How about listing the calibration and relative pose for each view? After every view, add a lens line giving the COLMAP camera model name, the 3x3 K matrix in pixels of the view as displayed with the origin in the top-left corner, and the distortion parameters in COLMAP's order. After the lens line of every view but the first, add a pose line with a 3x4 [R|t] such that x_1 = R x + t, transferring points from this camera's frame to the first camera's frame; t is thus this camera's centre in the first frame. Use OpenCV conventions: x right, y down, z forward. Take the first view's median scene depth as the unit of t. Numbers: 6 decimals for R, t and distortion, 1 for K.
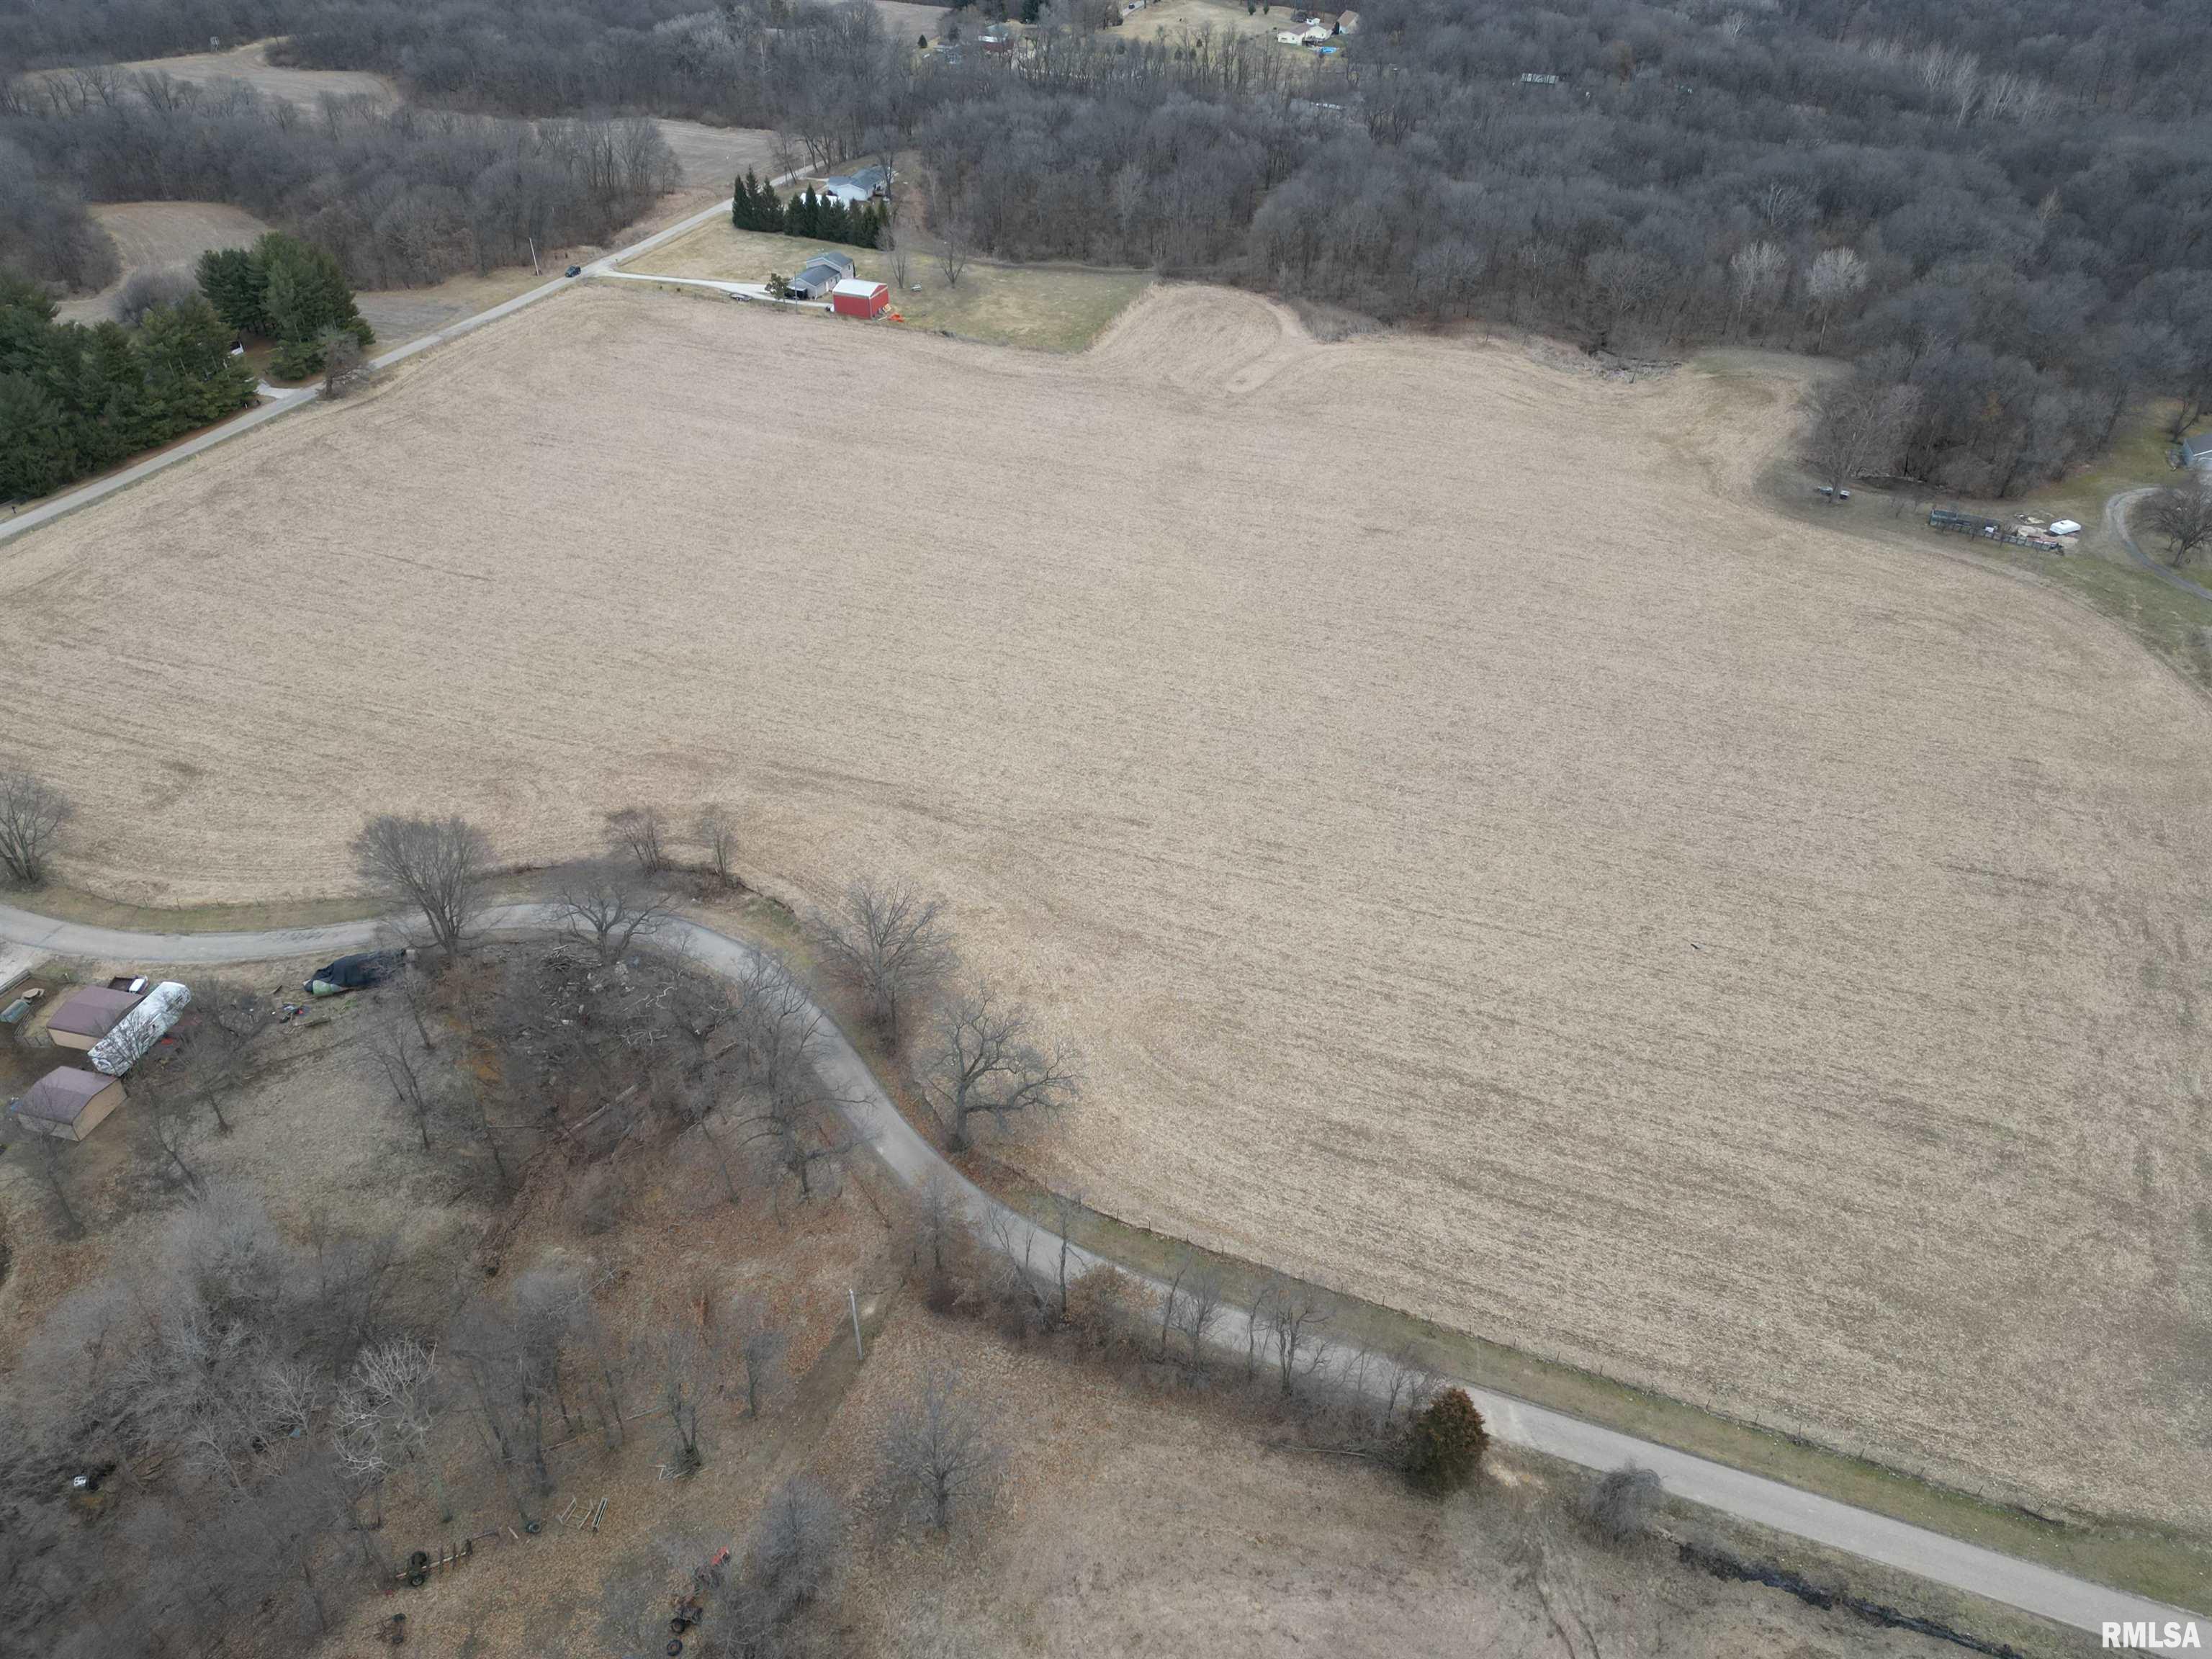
lens RADIAL K [[1534.8, 0, 1116.5], [0, 1534.8, 826.3], [0, 0, 1]] dist [0.095153, -0.090523]
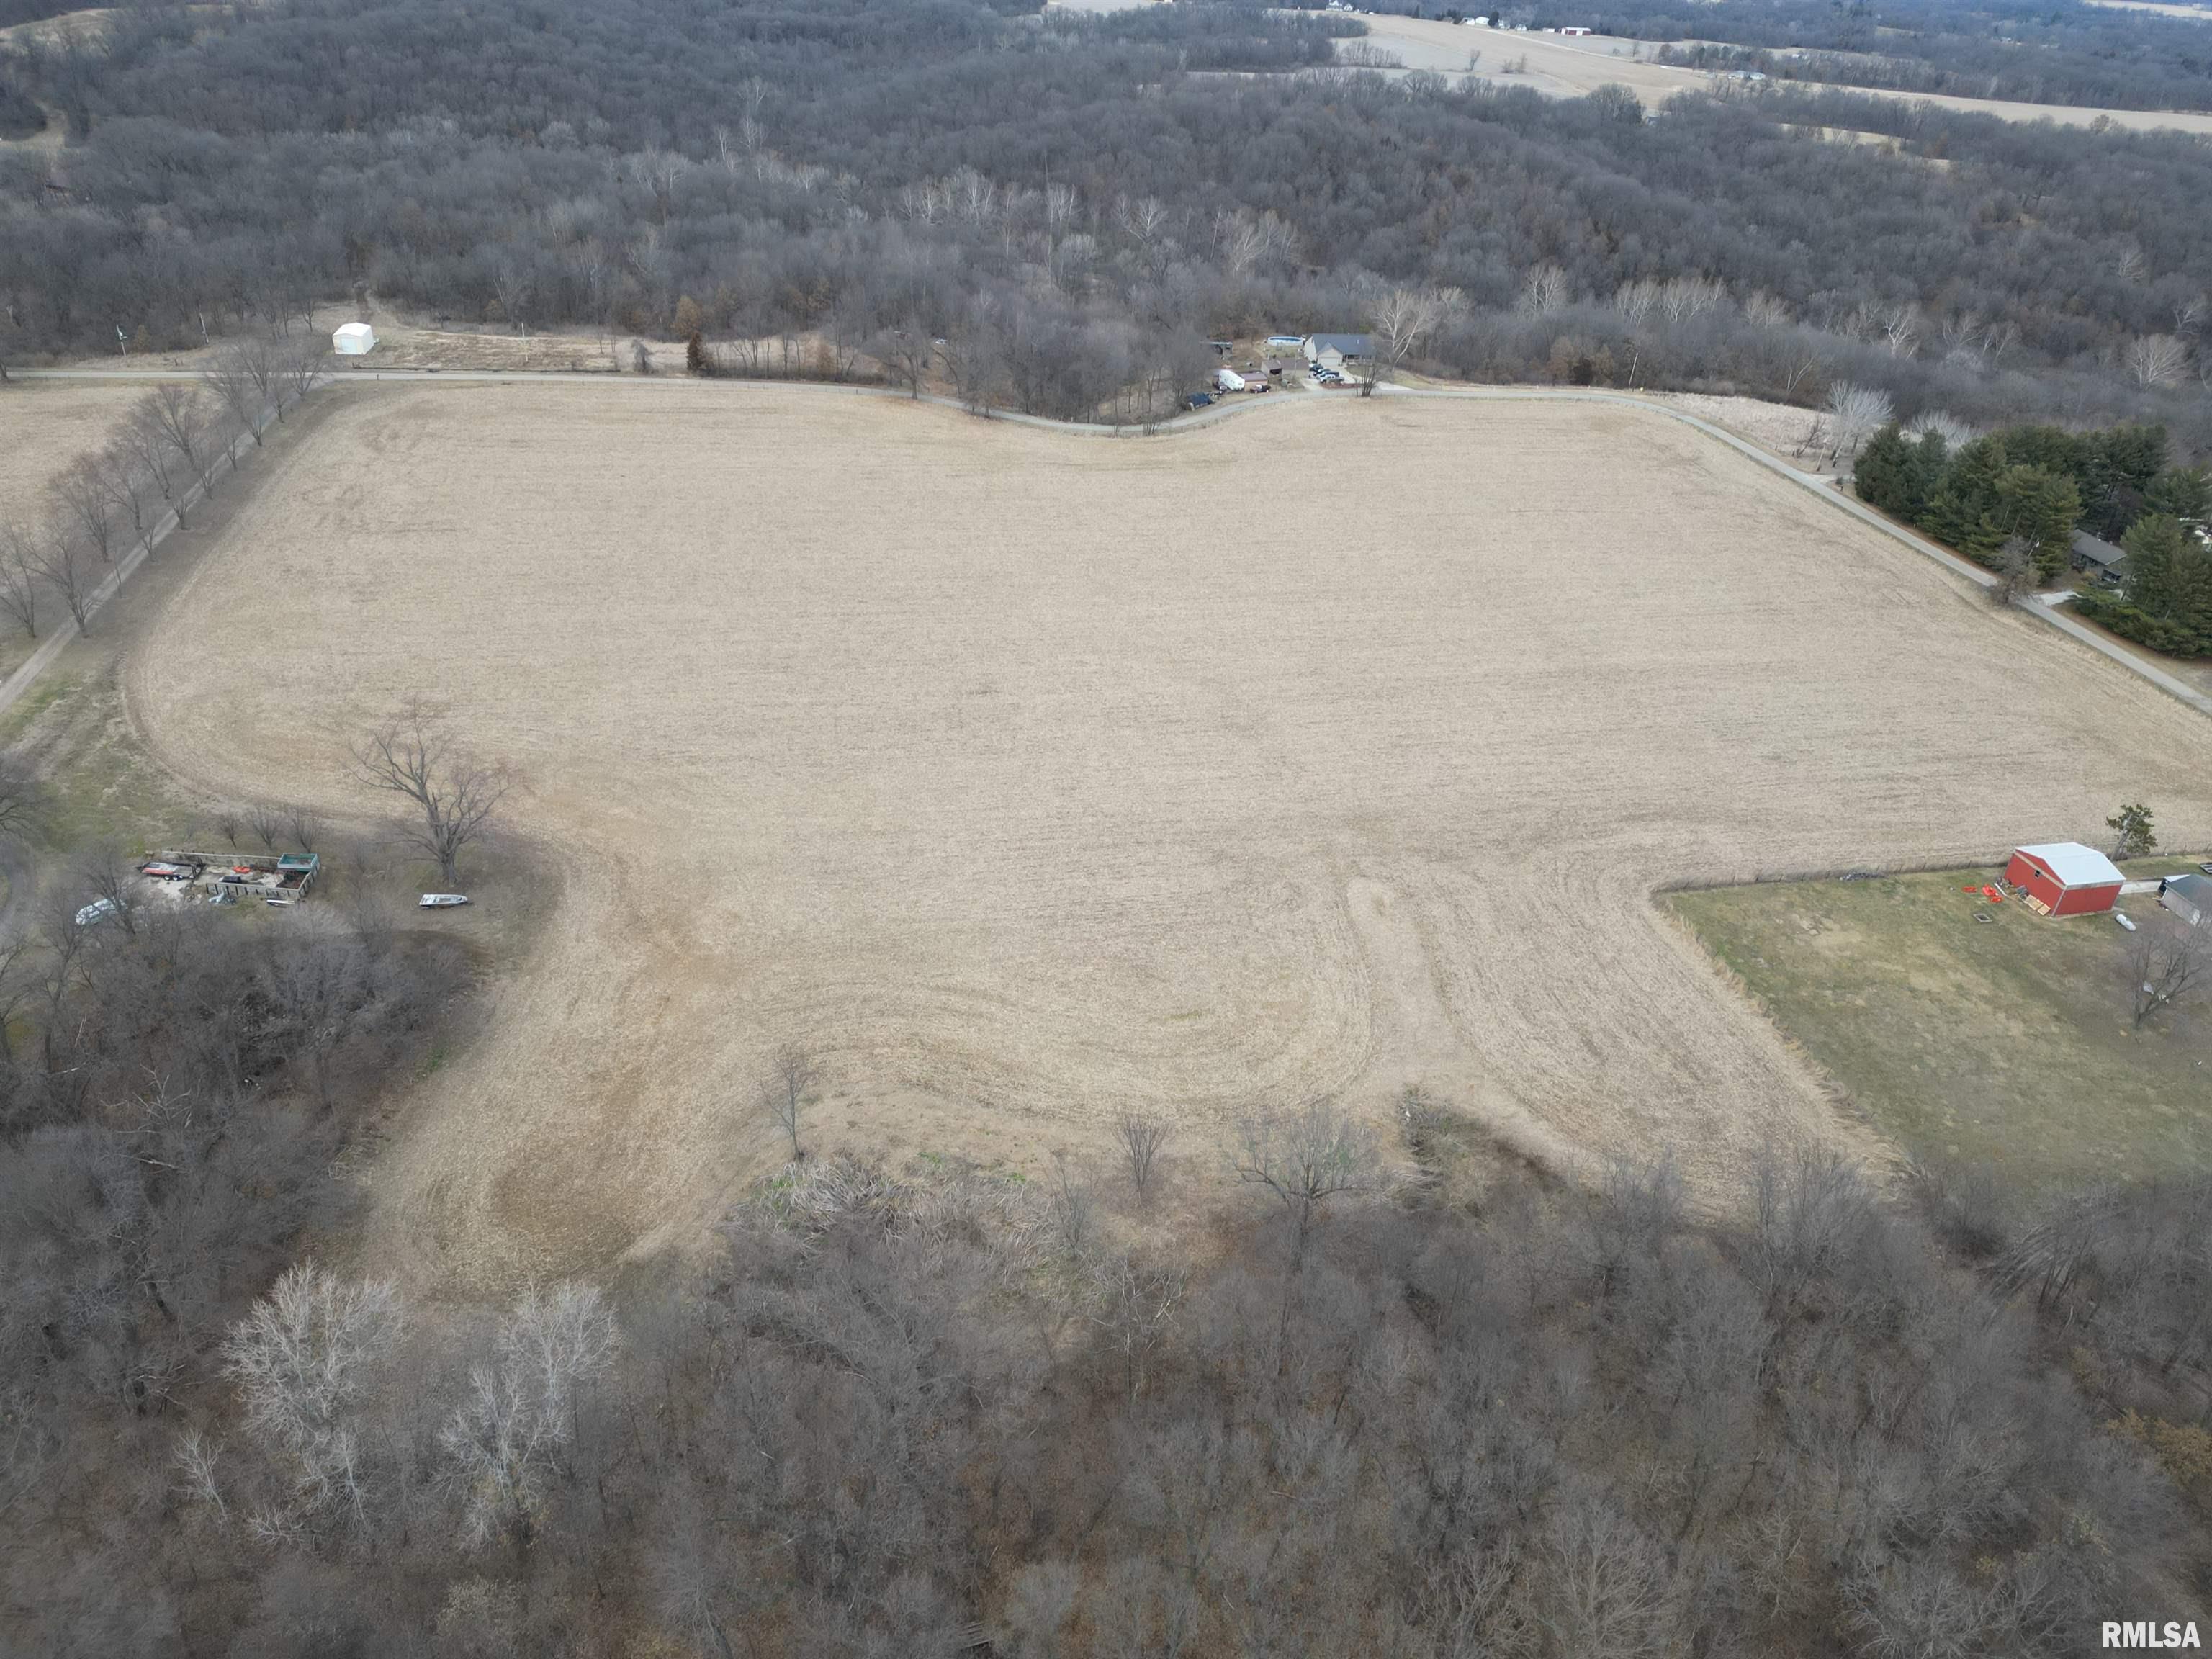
lens RADIAL K [[1534.8, 0, 1116.5], [0, 1534.8, 826.3], [0, 0, 1]] dist [0.095153, -0.090523]
pose [[-0.834371, 0.224431, -0.503444, 0.836628], [-0.382795, 0.421247, 0.822204, -1.355298], [0.396602, 0.878739, -0.265565, 1.929685]]
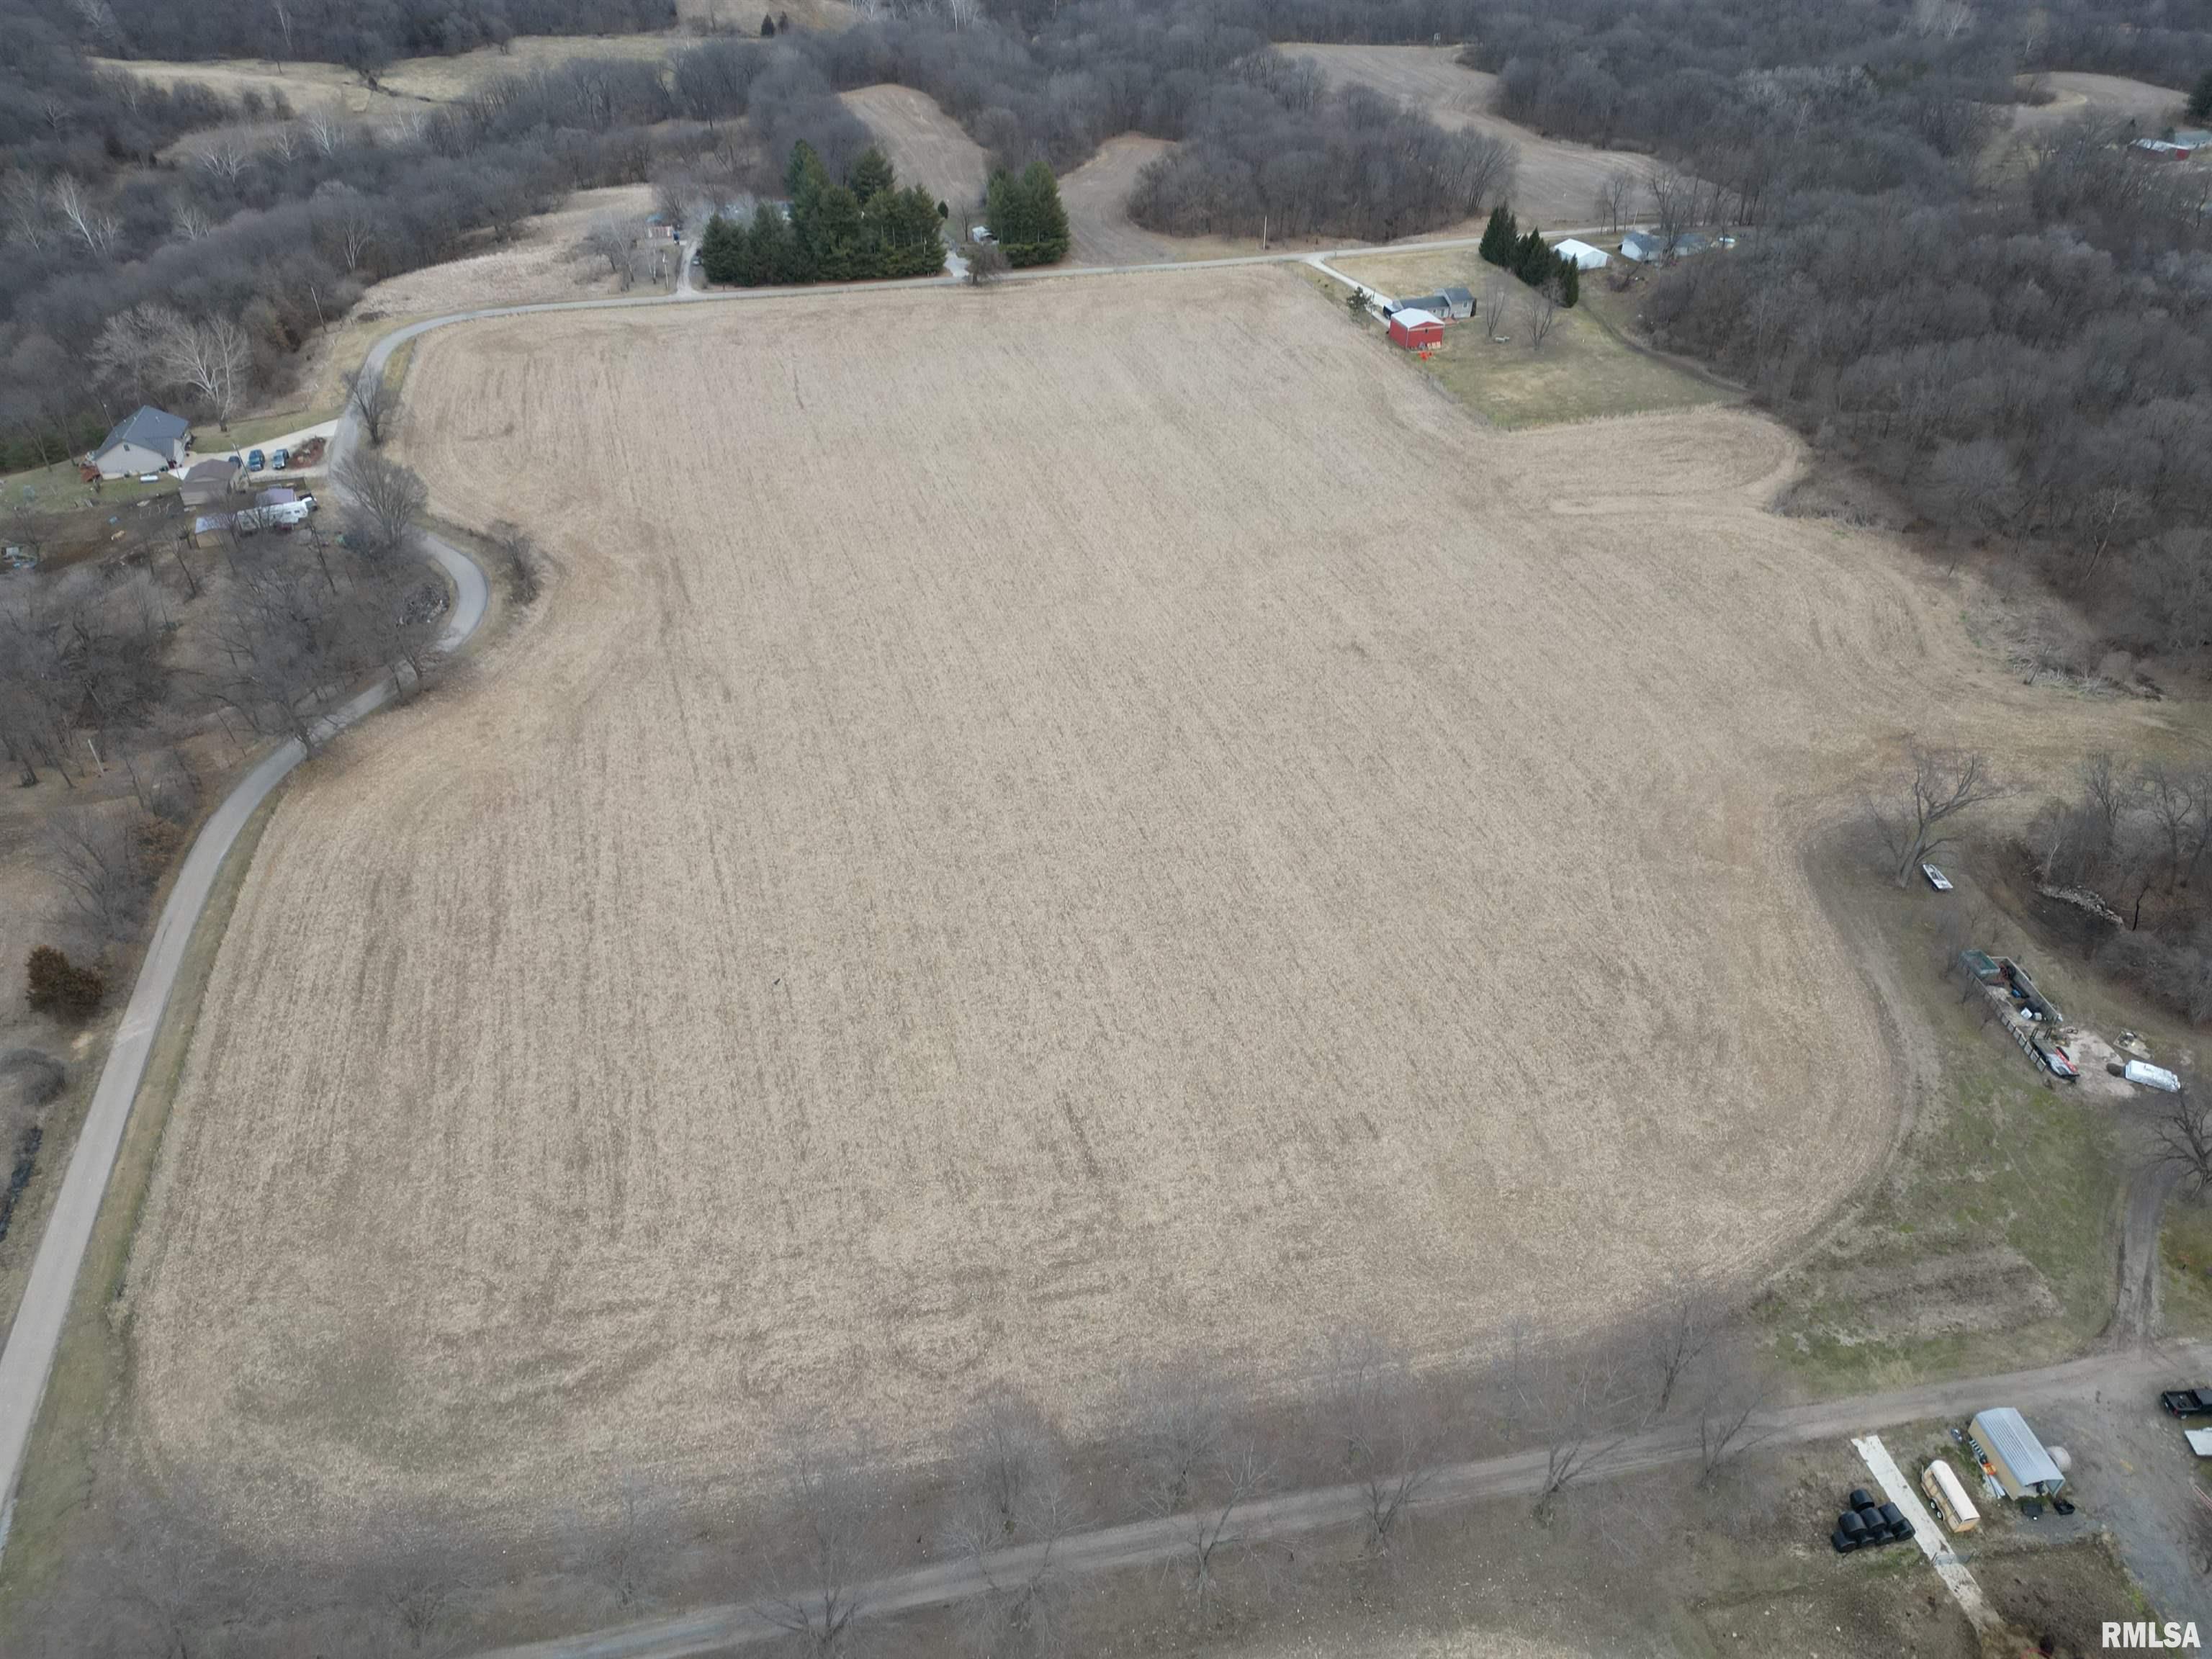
lens RADIAL K [[1534.8, 0, 1116.5], [0, 1534.8, 826.3], [0, 0, 1]] dist [0.095153, -0.090523]
pose [[0.594049, 0.462916, -0.657887, 1.063247], [-0.472781, 0.862590, 0.180048, -0.283742], [0.650833, 0.204079, 0.731278, 0.353300]]
